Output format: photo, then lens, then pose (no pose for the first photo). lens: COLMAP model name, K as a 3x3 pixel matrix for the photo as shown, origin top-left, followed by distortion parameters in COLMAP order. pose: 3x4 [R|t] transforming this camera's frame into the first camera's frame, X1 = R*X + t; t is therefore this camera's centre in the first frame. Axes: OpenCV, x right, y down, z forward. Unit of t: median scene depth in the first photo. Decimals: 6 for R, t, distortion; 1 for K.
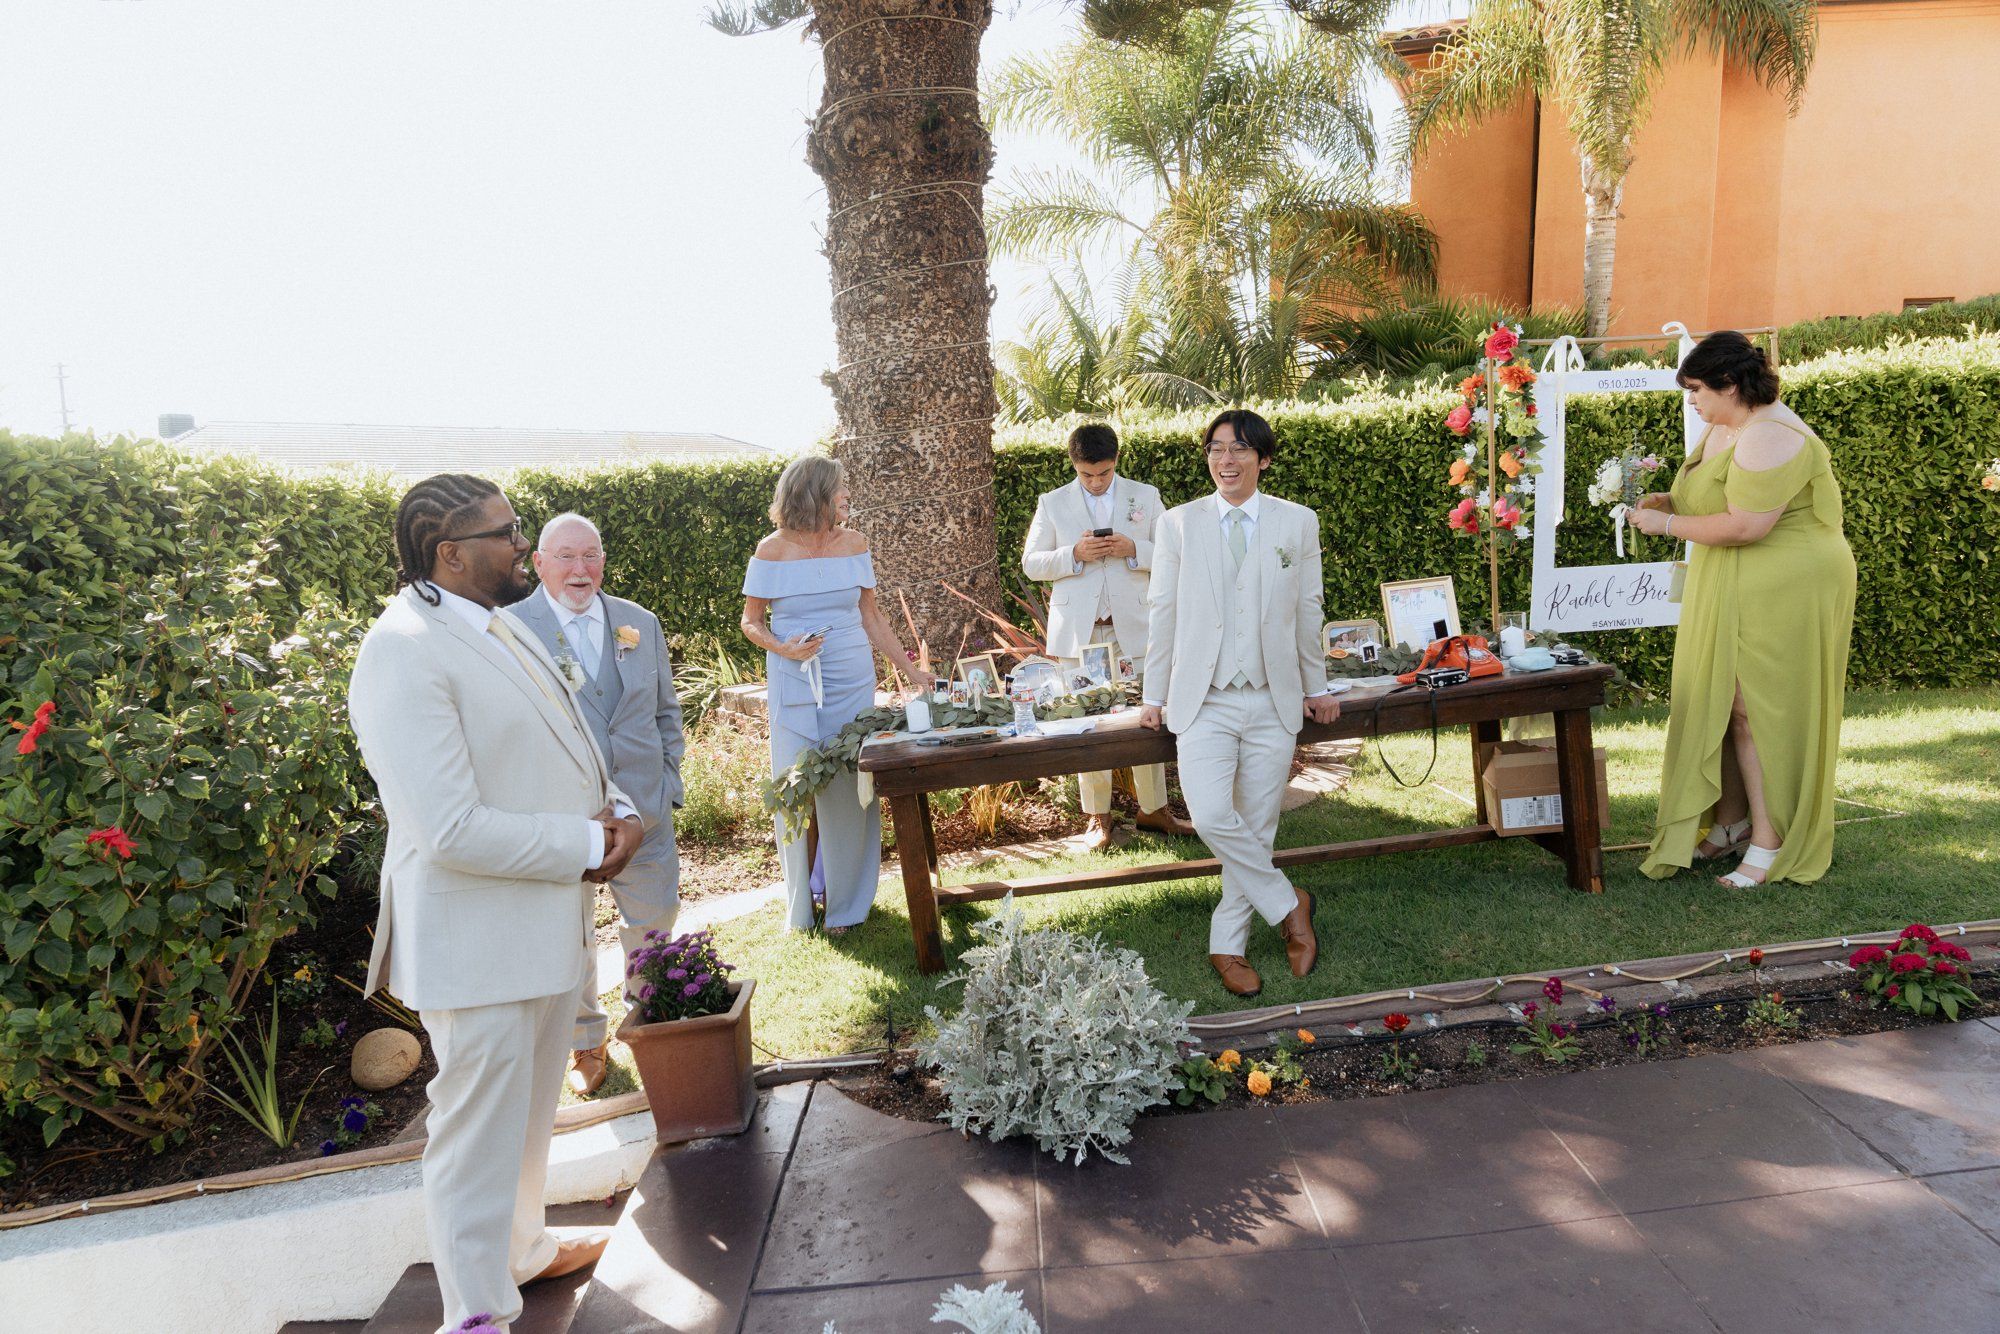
lens RADIAL K [[1339.6, 0, 985.2], [0, 1339.6, 660.6], [0, 0, 1]] dist [-0.027697, 0.020813]
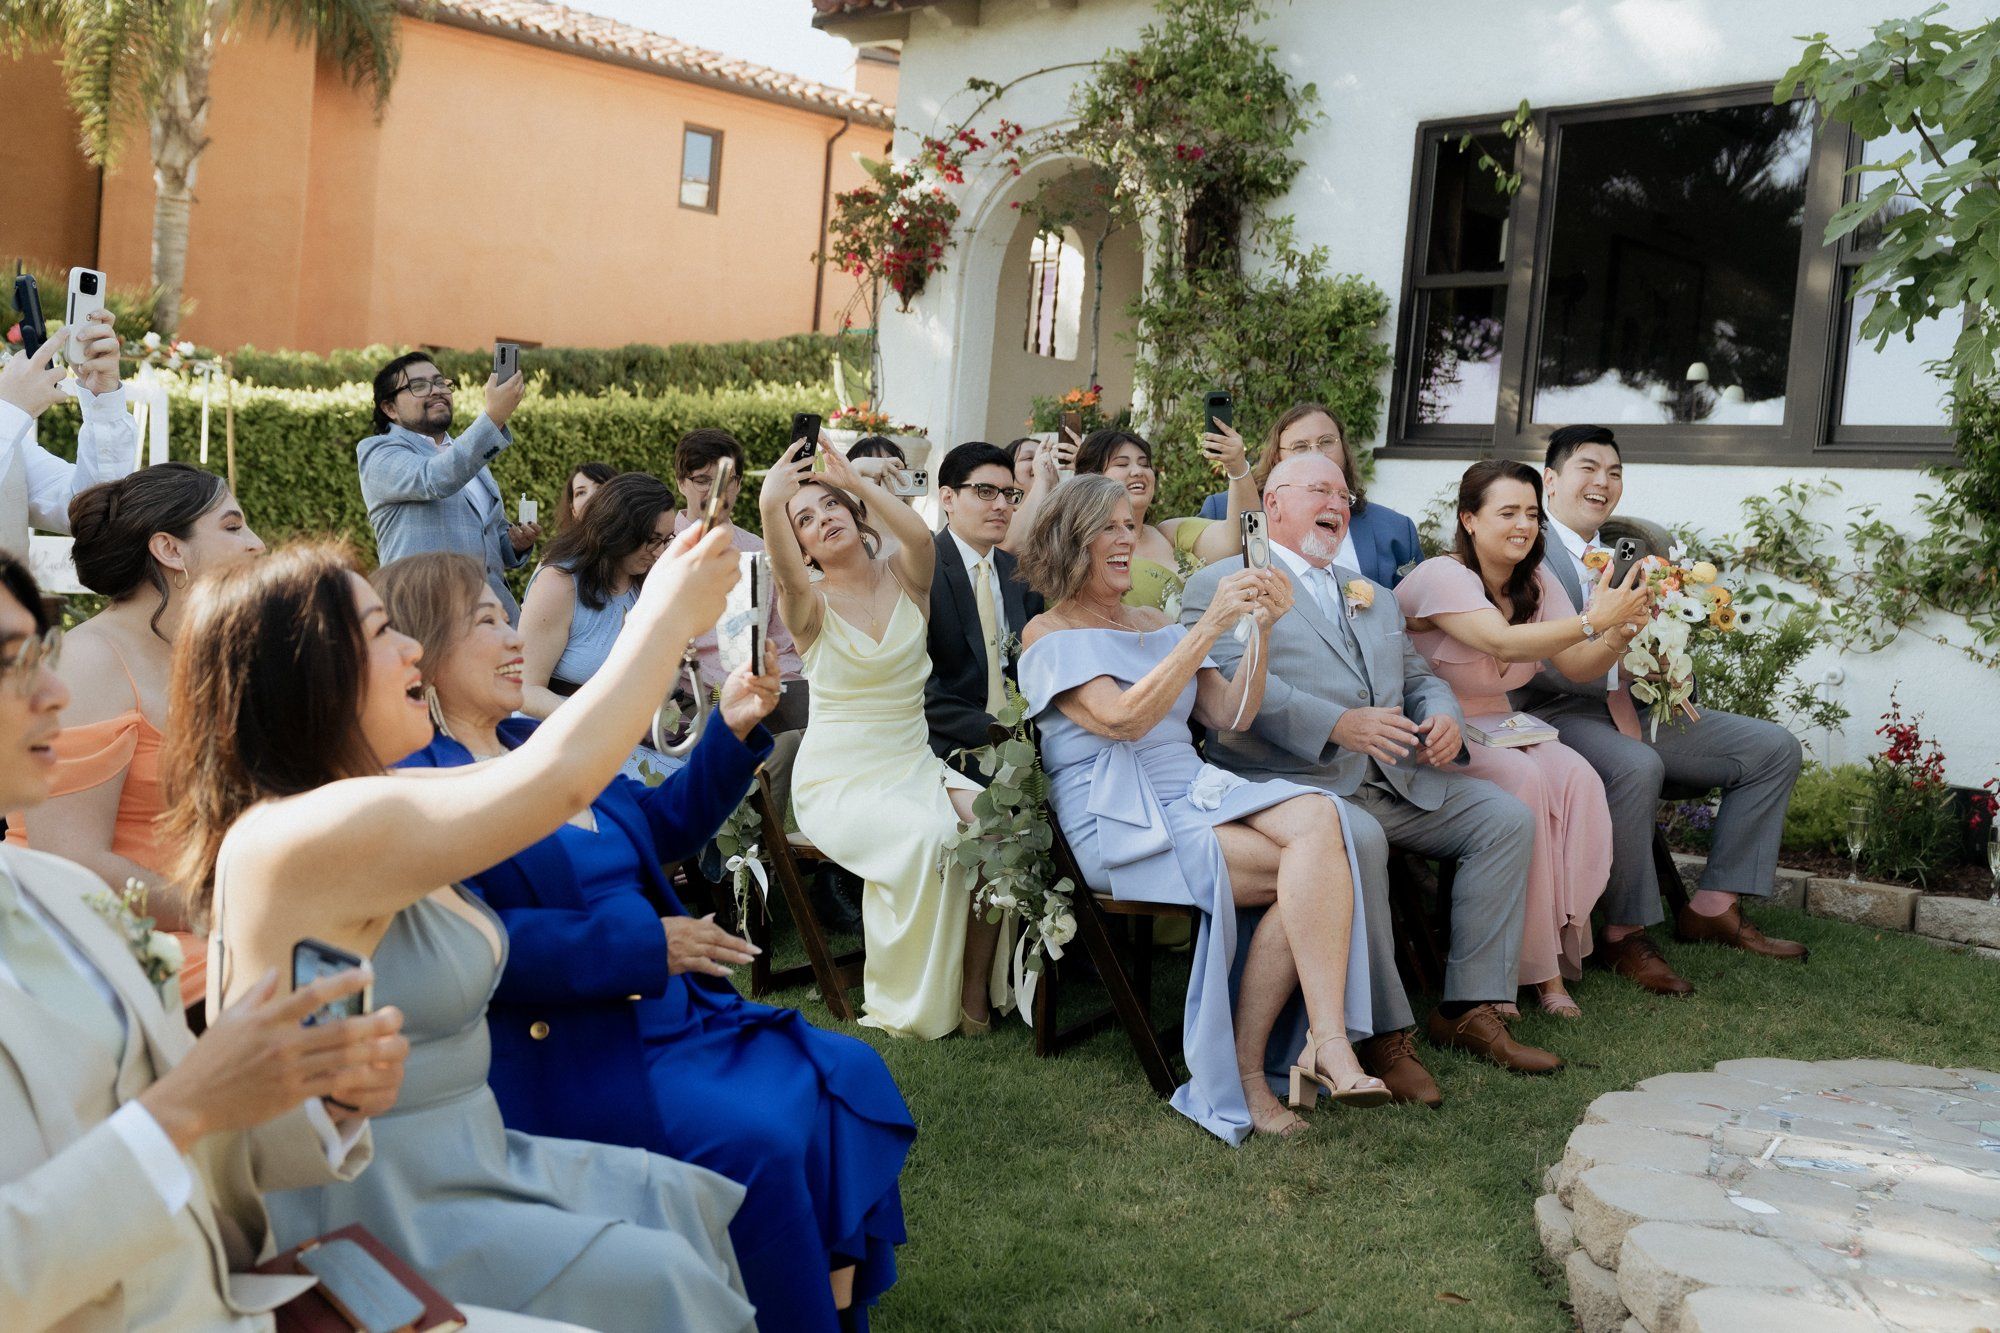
lens RADIAL K [[2186.4, 0, 993.5], [0, 2186.4, 669.2], [0, 0, 1]] dist [0.011332, -0.007677]
pose [[0.729341, 0.035003, 0.683254, -0.188877], [0.010876, 0.997971, -0.062735, 0.117755], [-0.684064, 0.053186, 0.727480, -0.651694]]
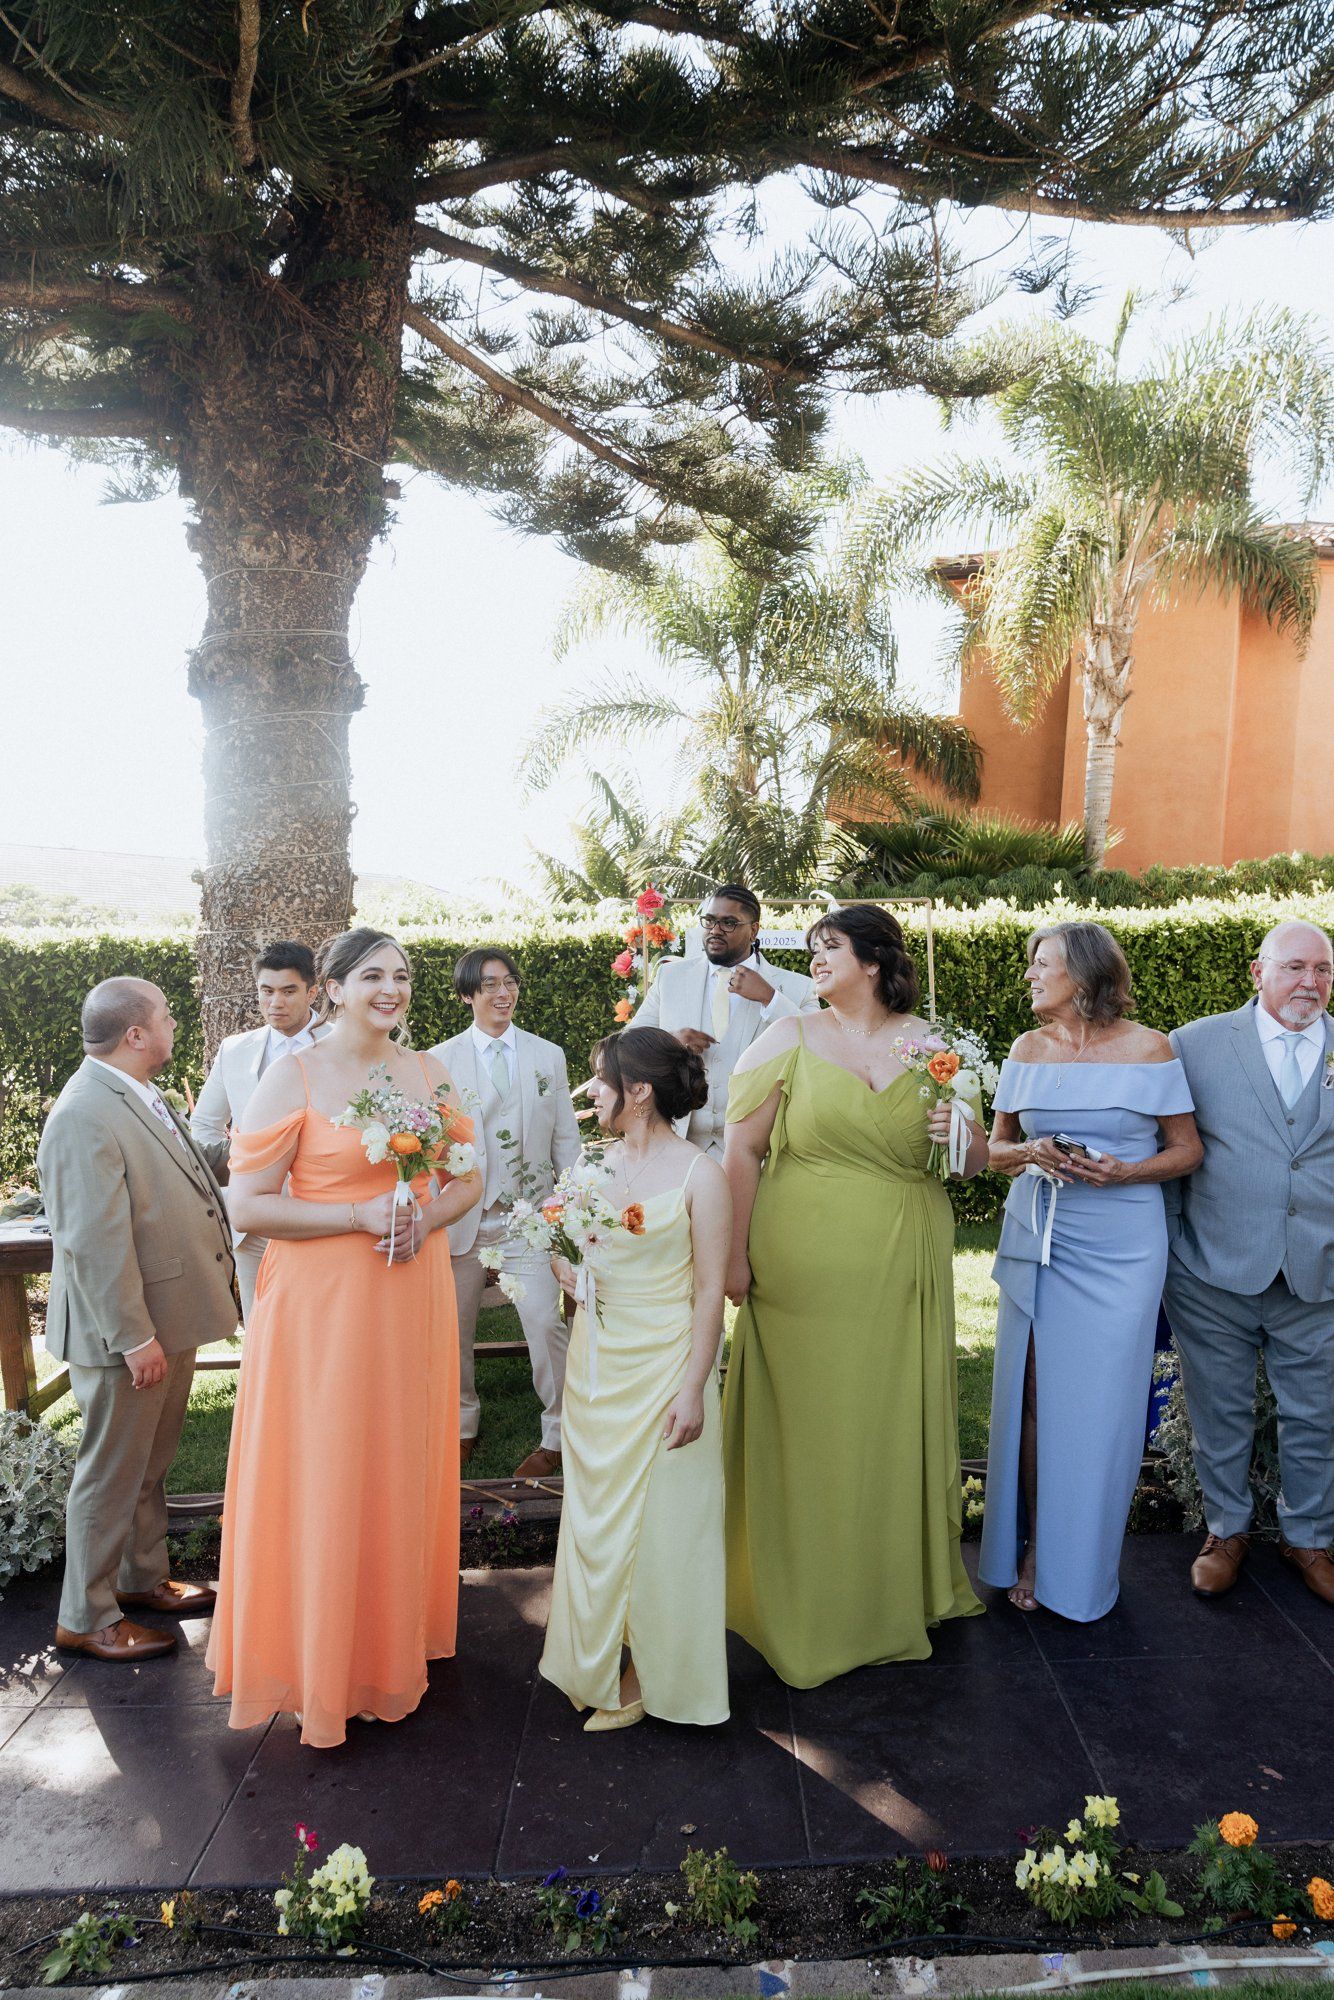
lens RADIAL K [[1339.6, 0, 658.9], [0, 1339.6, 991.7], [0, 0, 1]] dist [-0.027697, 0.020813]
pose [[0.997528, 0.063047, -0.031019, 0.261868], [-0.065539, 0.994028, -0.087257, -0.039319], [0.025332, 0.089074, 0.995703, -0.068443]]
